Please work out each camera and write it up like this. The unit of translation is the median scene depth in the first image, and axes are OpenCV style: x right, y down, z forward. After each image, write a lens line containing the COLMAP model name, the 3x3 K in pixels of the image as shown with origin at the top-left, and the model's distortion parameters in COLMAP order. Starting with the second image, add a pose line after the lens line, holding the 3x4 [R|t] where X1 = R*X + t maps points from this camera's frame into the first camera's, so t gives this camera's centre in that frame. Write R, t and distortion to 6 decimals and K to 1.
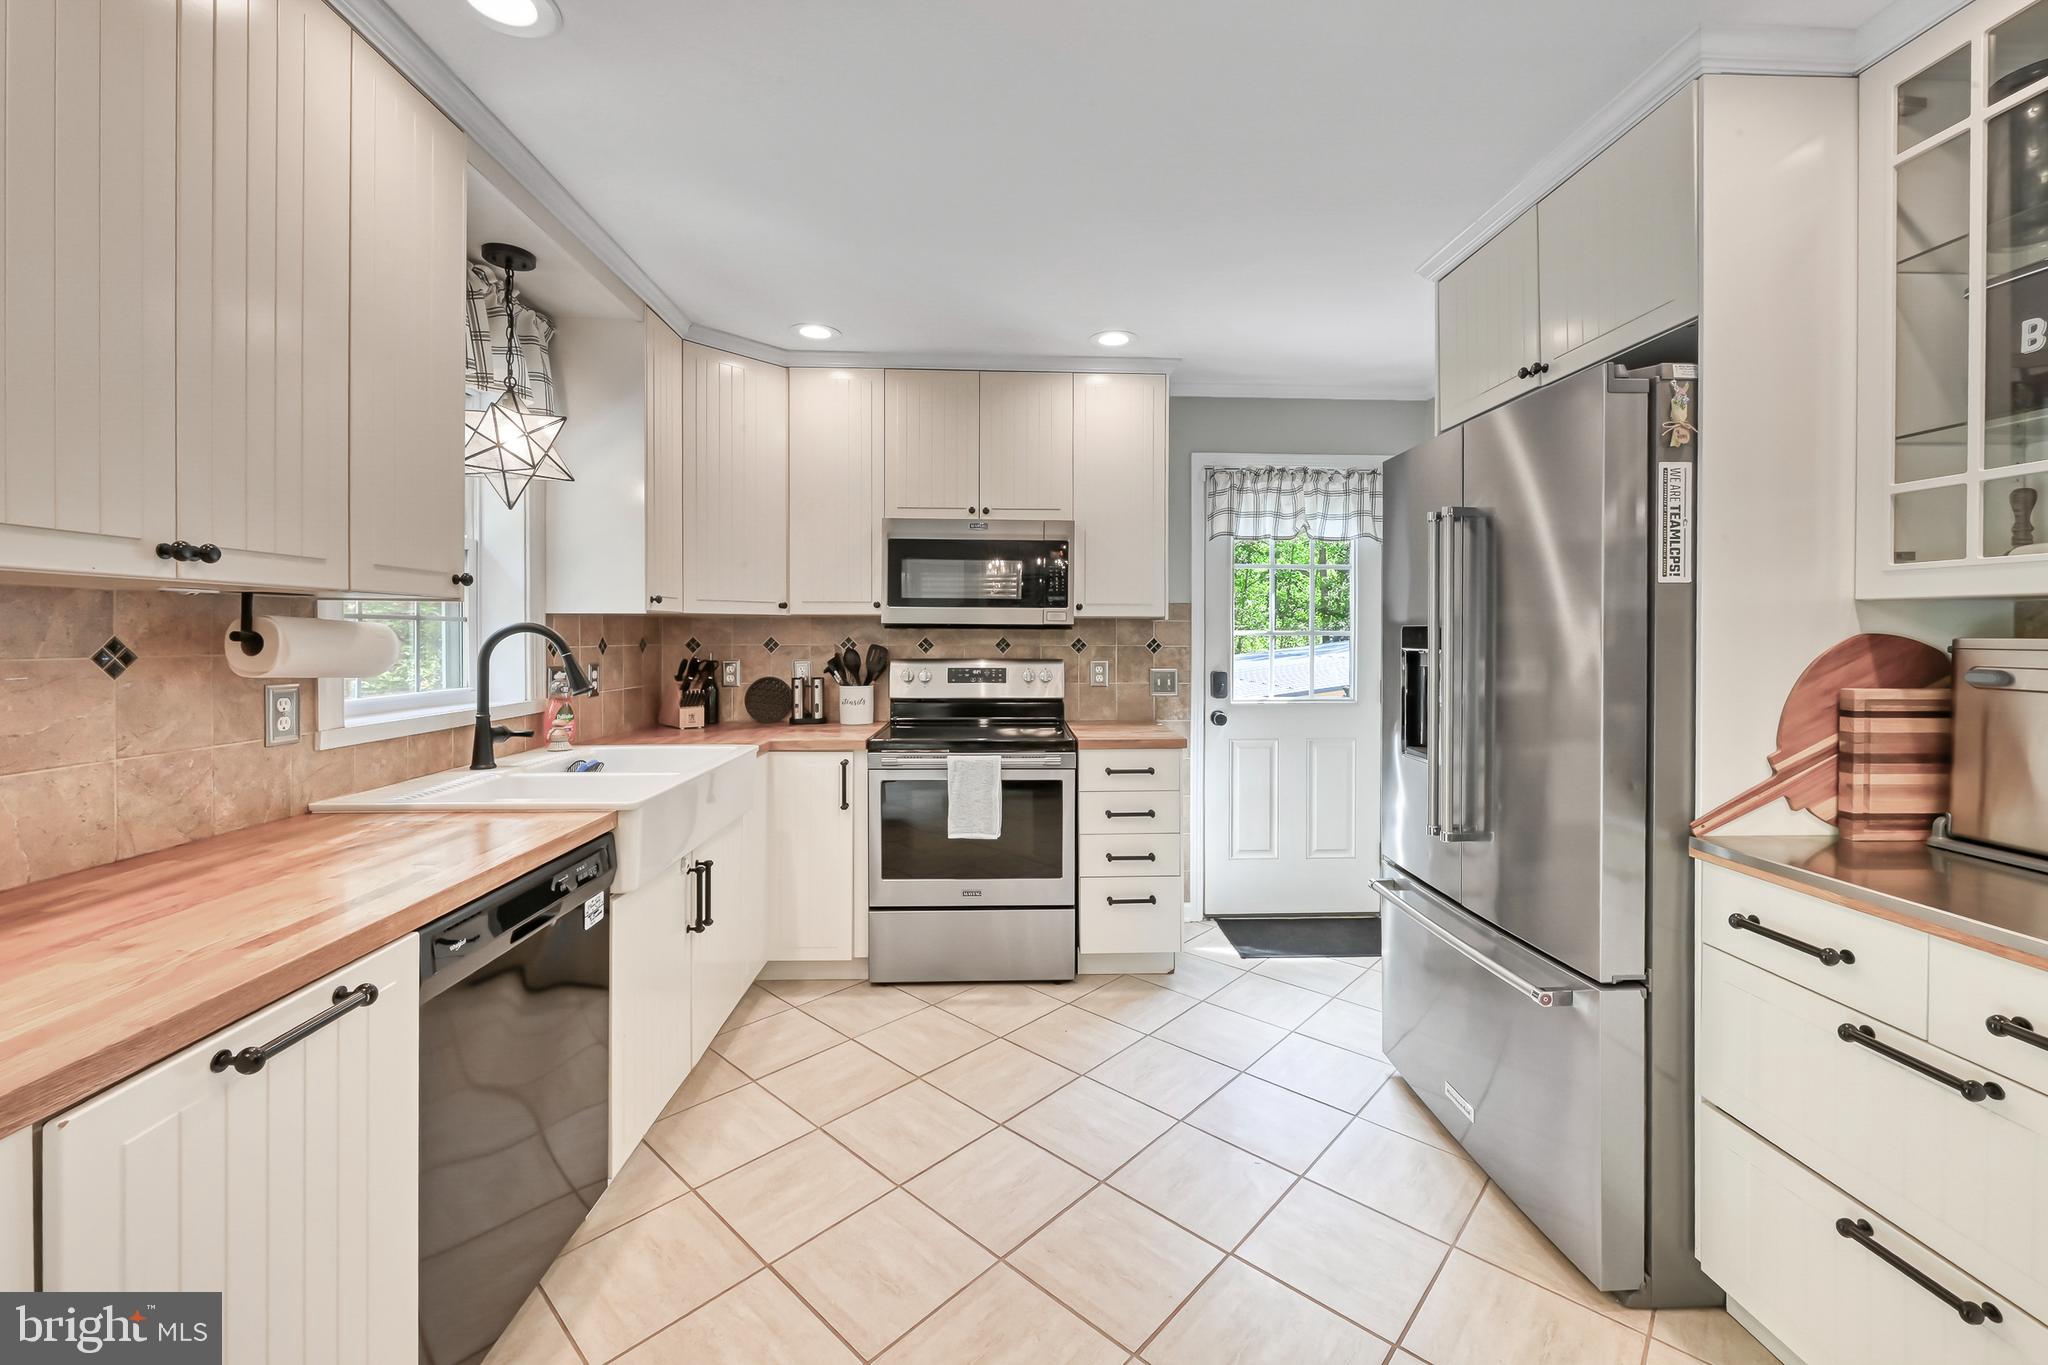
lens RADIAL K [[819.5, 0, 1036.1], [0, 819.5, 637.7], [0, 0, 1]] dist [-0.000854, 0.000583]
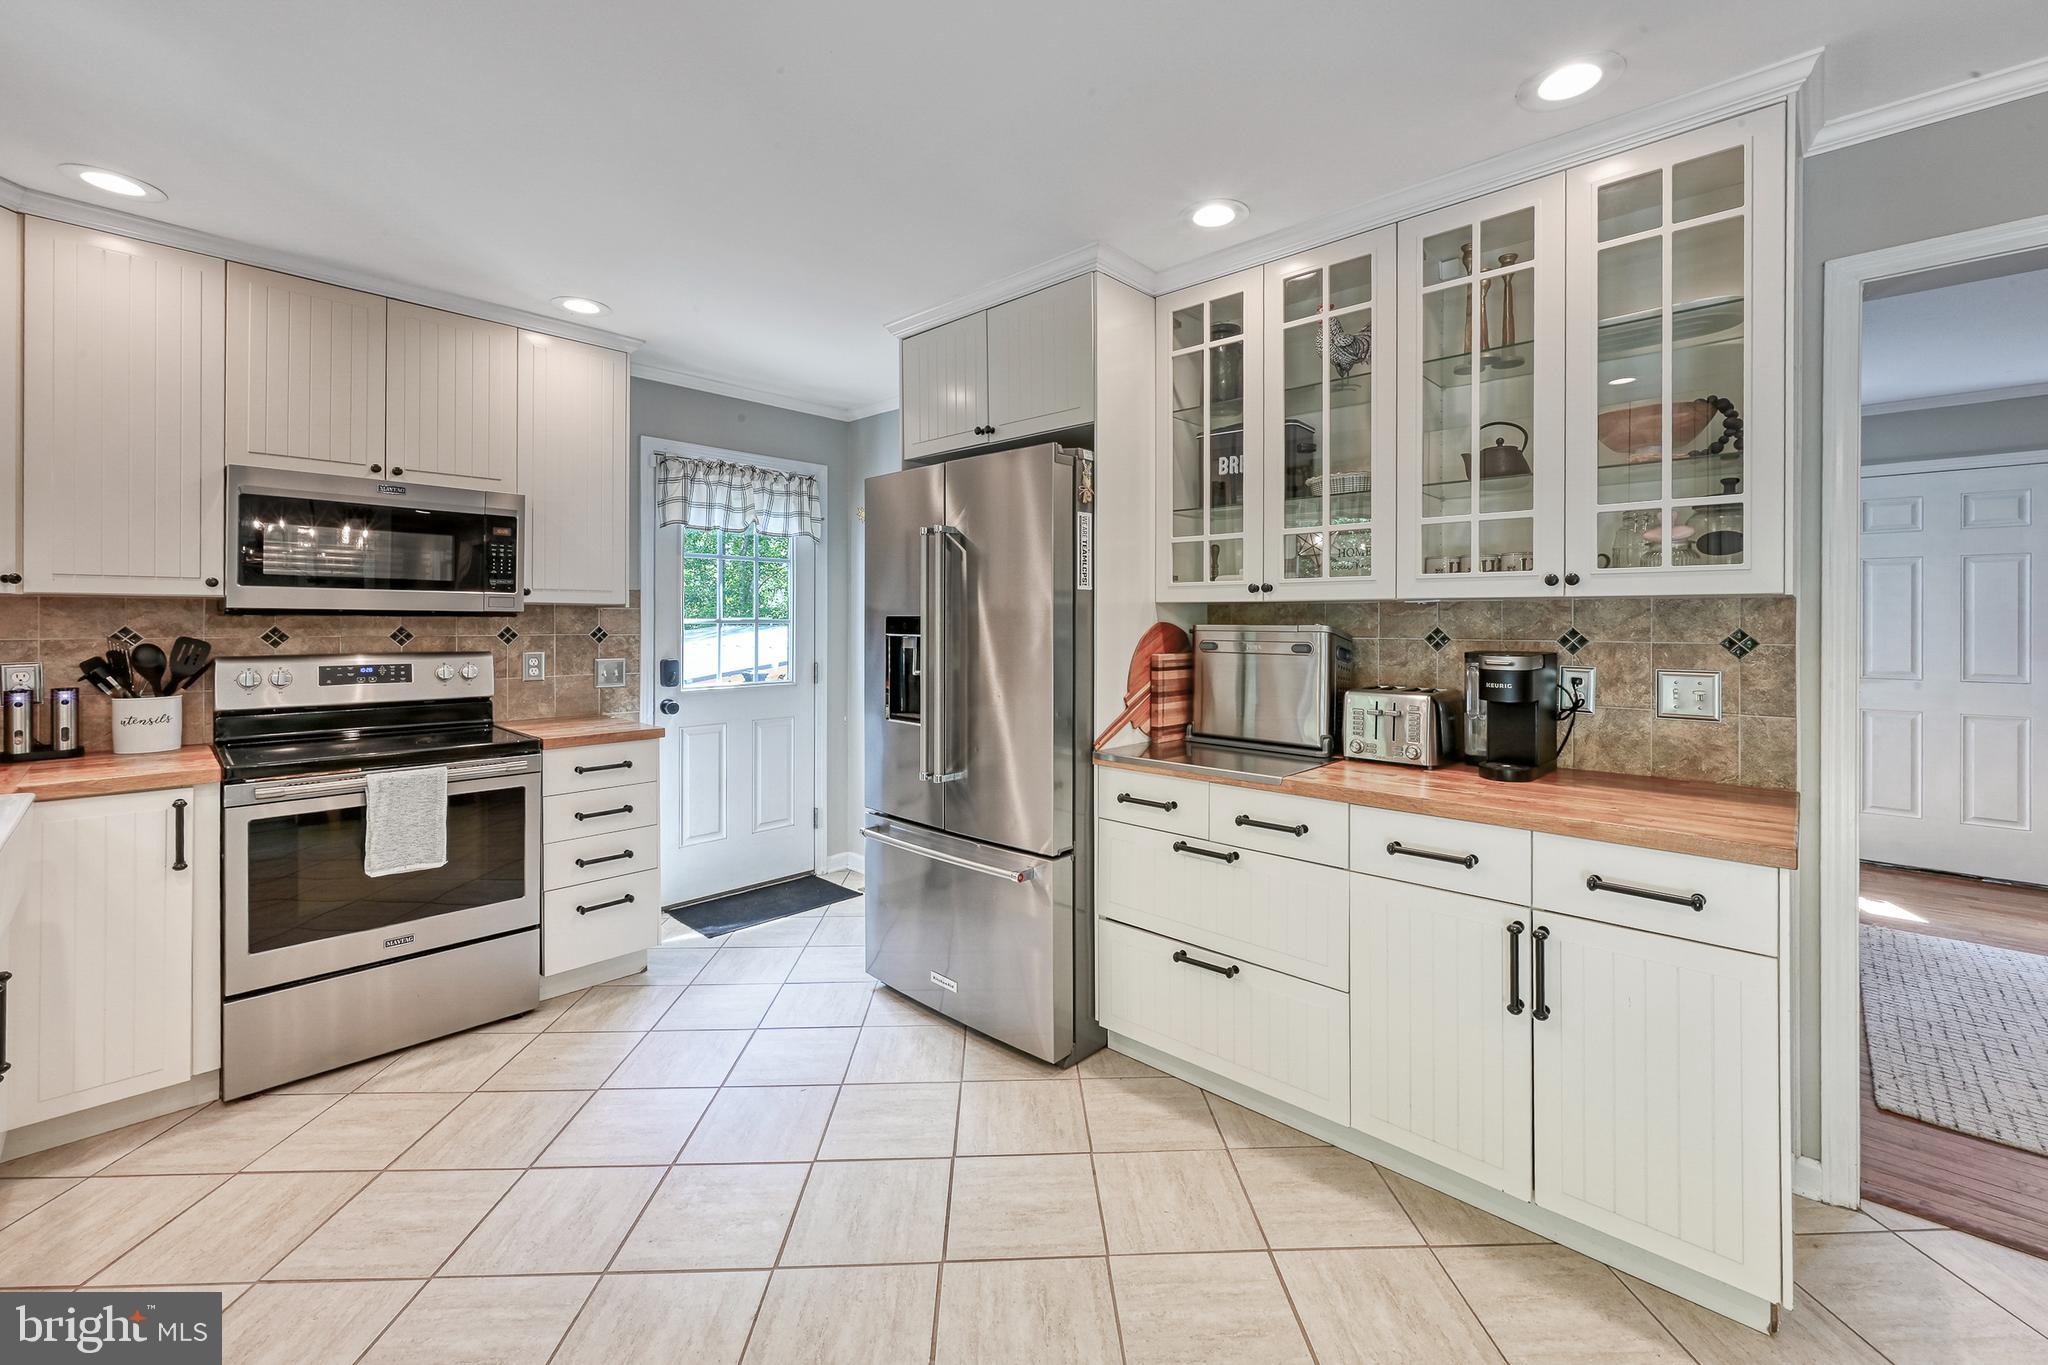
lens RADIAL K [[830.0, 0, 1027.8], [0, 830.0, 615.9], [0, 0, 1]] dist [-0.001594, 0.000107]
pose [[0.717000, 0.004358, 0.697060, -0.203097], [0.003123, 0.999950, -0.009465, -0.001423], [-0.697066, 0.008964, 0.716951, -0.028667]]
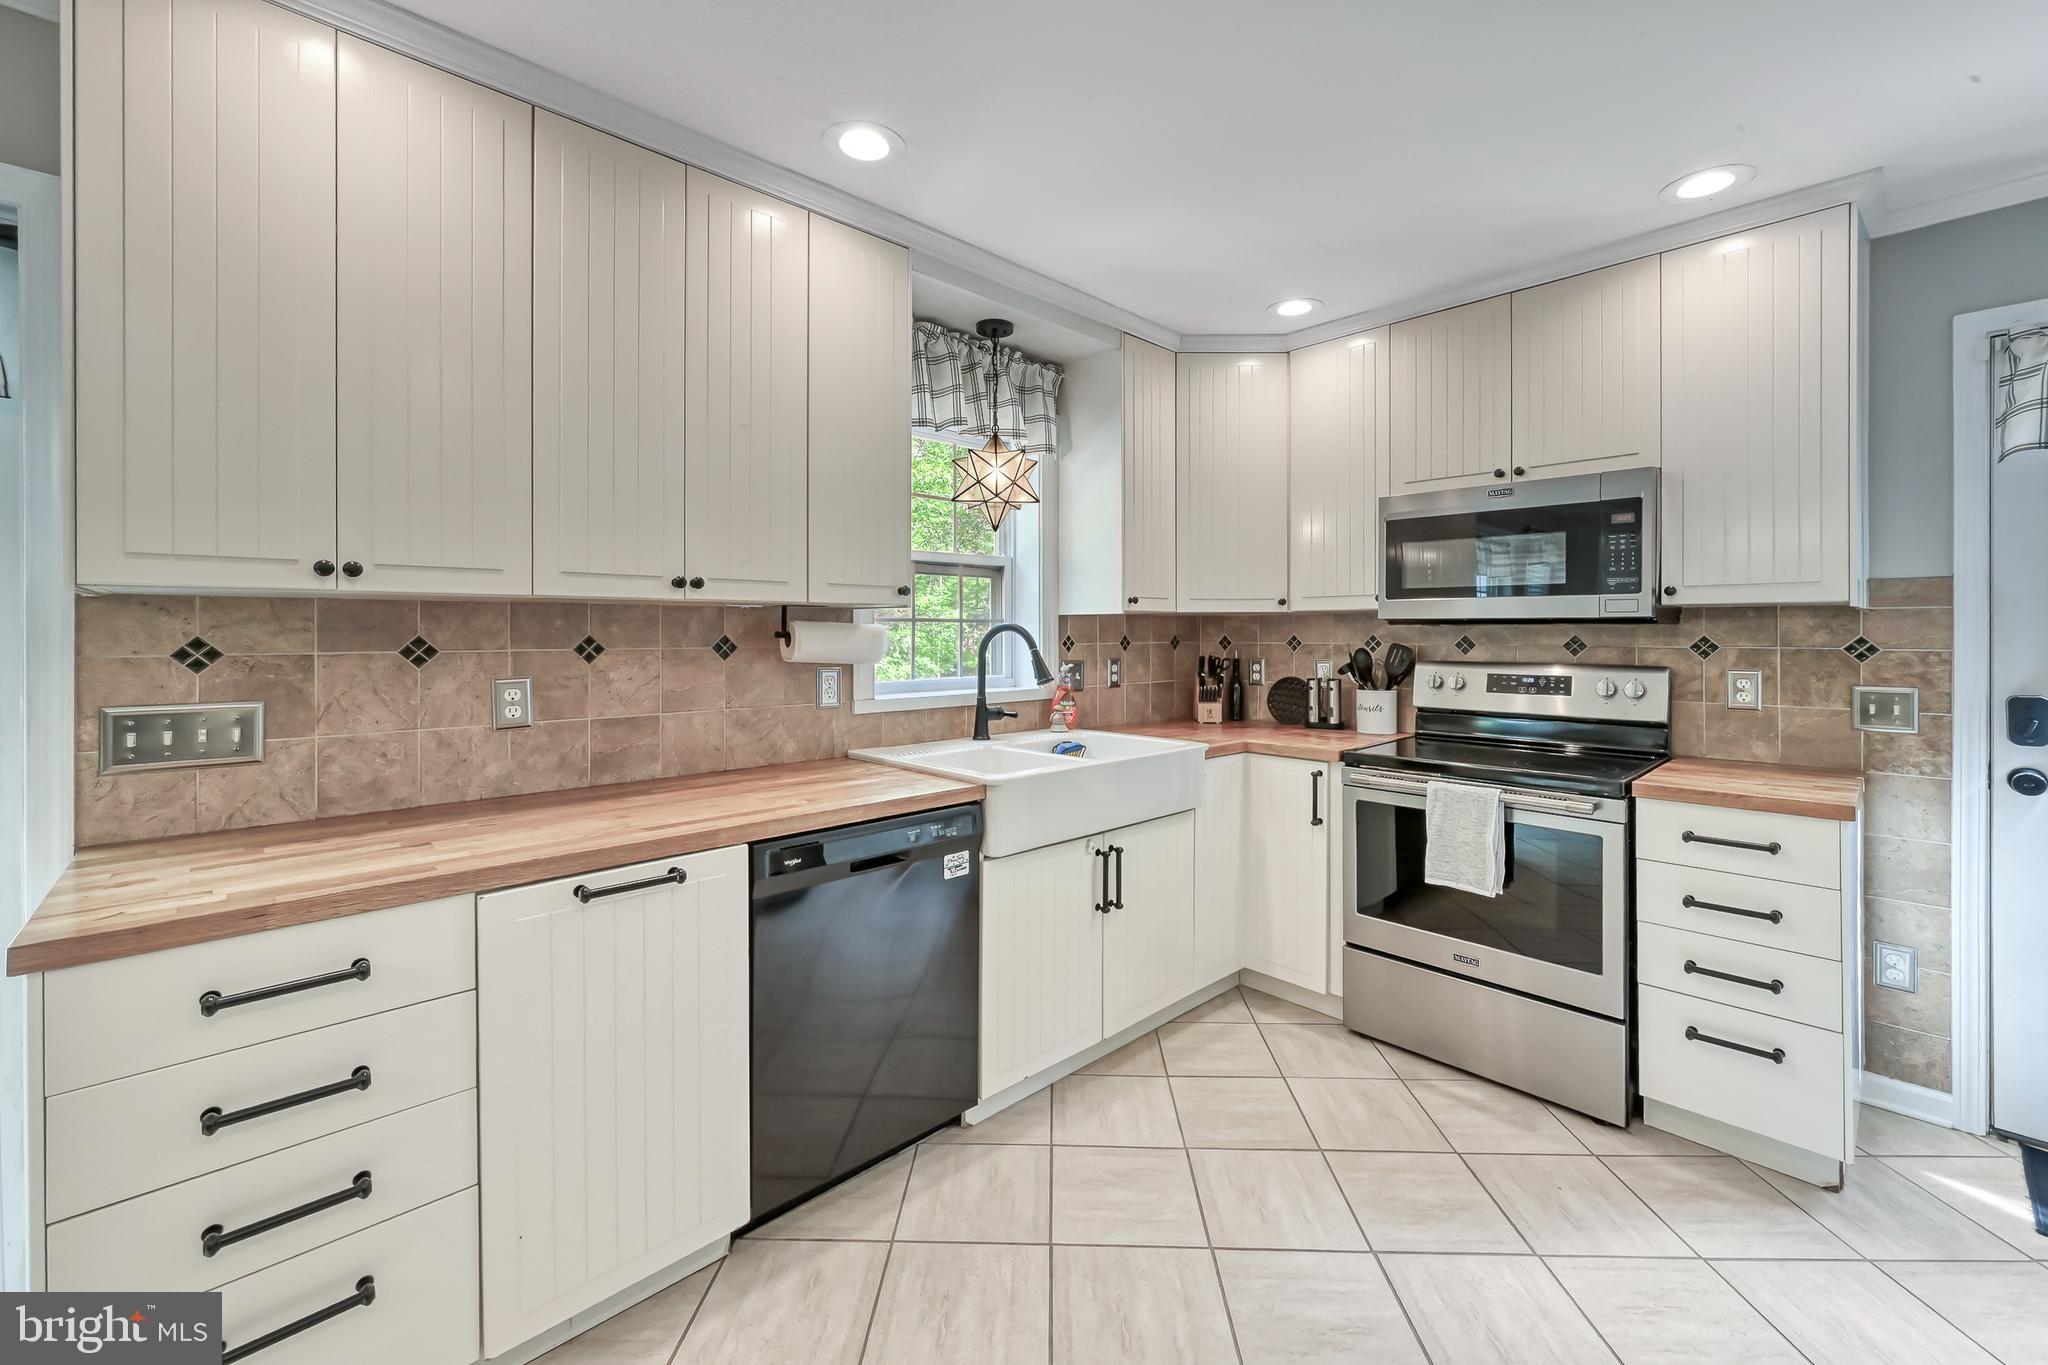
lens RADIAL K [[824.0, 0, 1041.7], [0, 824.0, 632.3], [0, 0, 1]] dist [-0.001248, 0.000150]
pose [[0.663073, -0.003072, -0.748548, 0.241182], [-0.000250, 0.999991, -0.004325, 0.000211], [0.748555, 0.003055, 0.663066, 0.164275]]
